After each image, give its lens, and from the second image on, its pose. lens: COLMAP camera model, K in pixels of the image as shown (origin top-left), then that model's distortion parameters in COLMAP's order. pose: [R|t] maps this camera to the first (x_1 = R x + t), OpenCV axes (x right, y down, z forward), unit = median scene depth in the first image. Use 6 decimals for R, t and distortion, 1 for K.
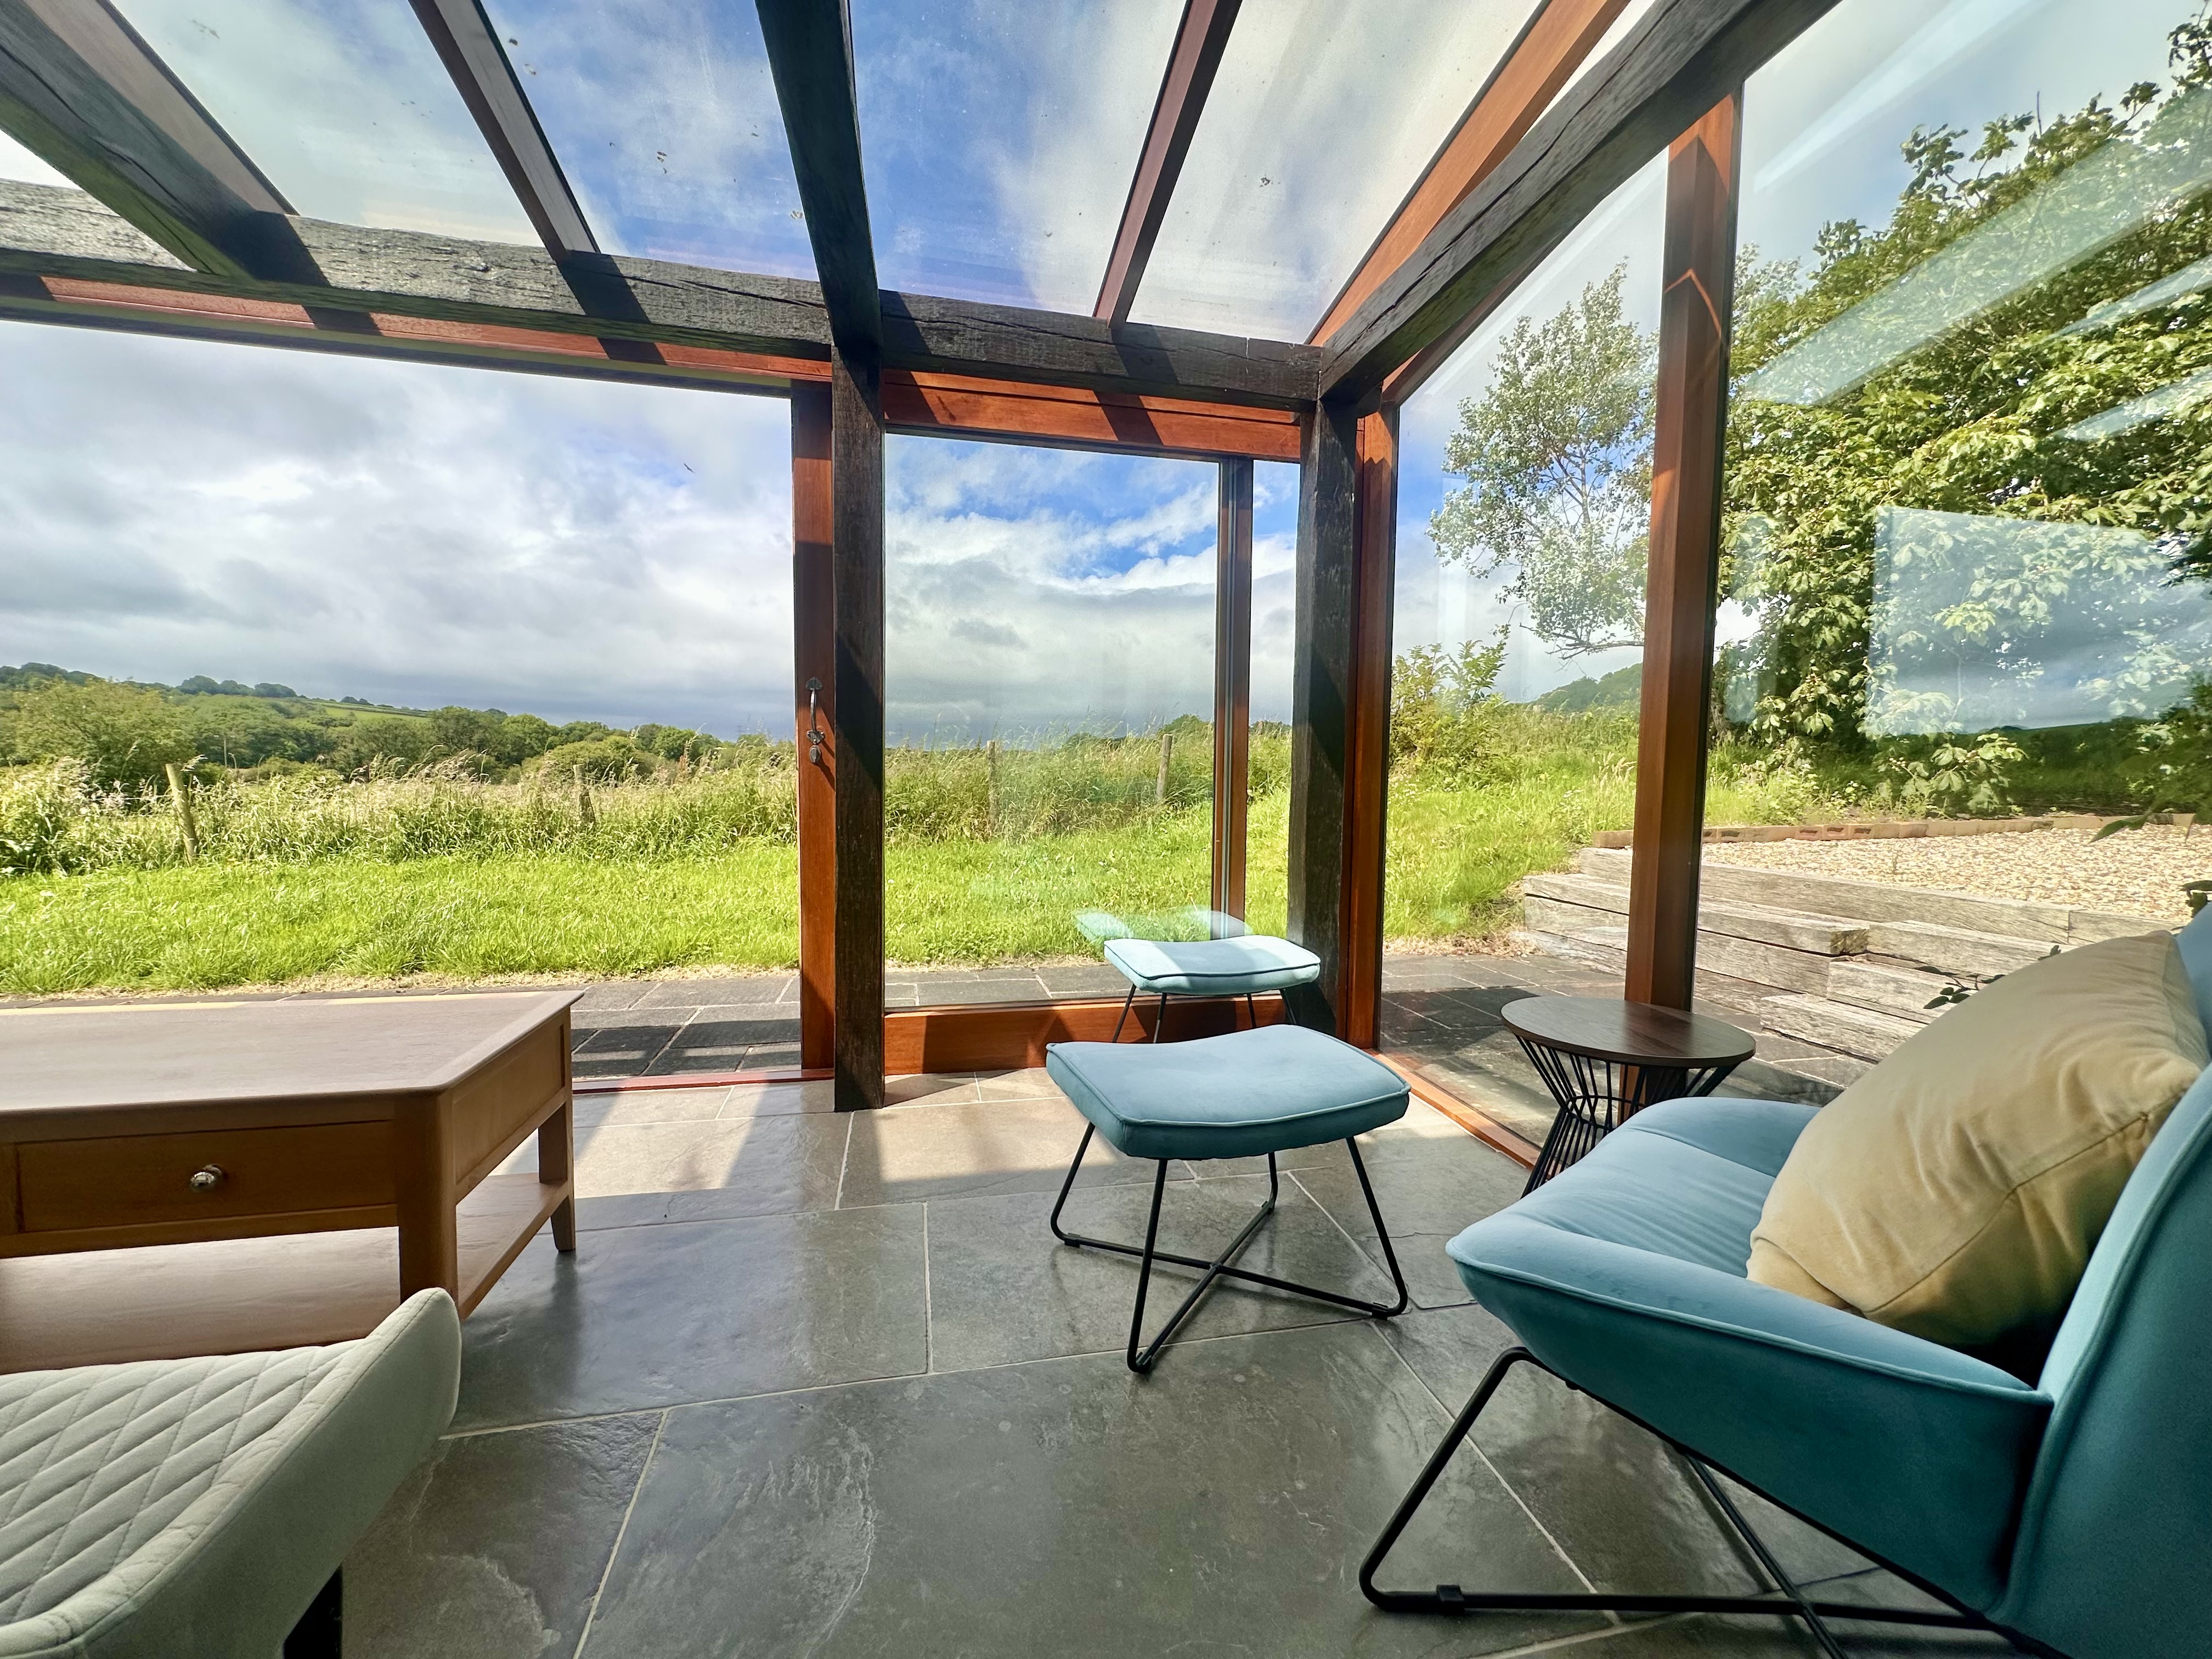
lens RADIAL K [[884.2, 0, 1103.5], [0, 884.2, 831.5], [0, 0, 1]] dist [-0.002797, -0.000484]
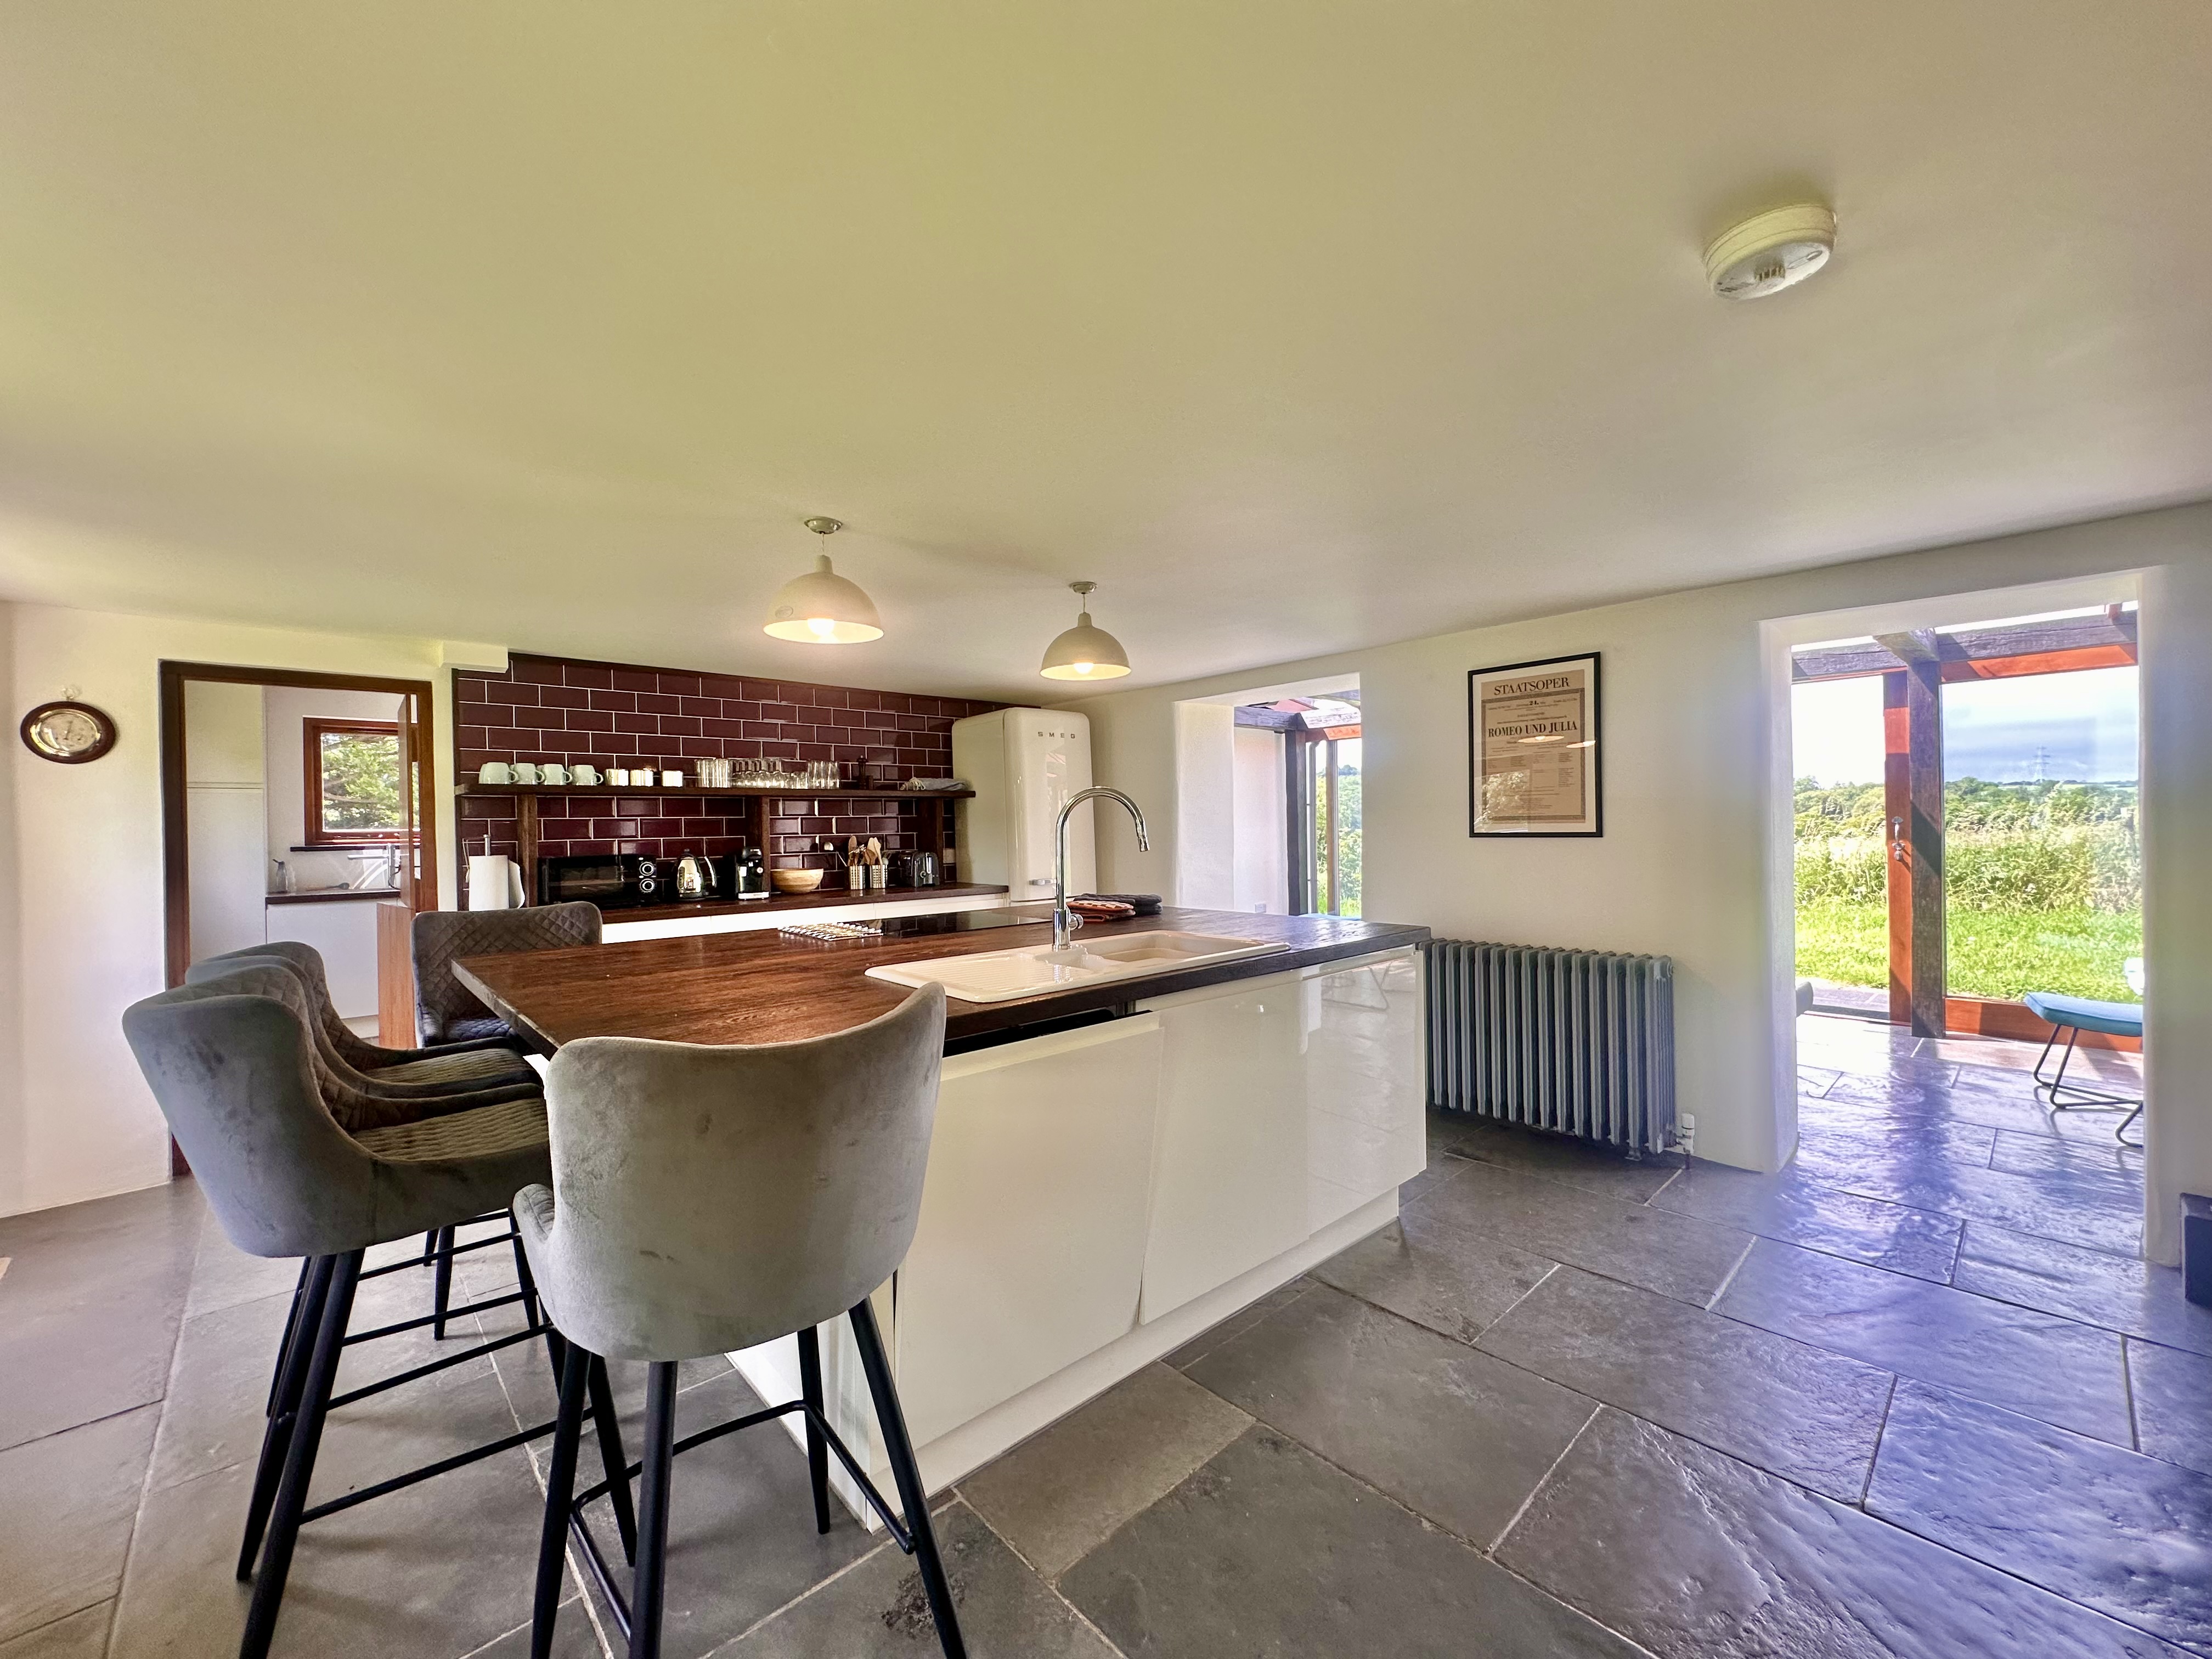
lens RADIAL K [[884.2, 0, 1094.9], [0, 884.2, 830.5], [0, 0, 1]] dist [-0.002797, -0.000484]
pose [[0.497082, -0.018540, -0.867505, 0.465339], [-0.034742, 0.998545, -0.041247, 0.000577], [0.867008, 0.050642, 0.495715, -1.453602]]
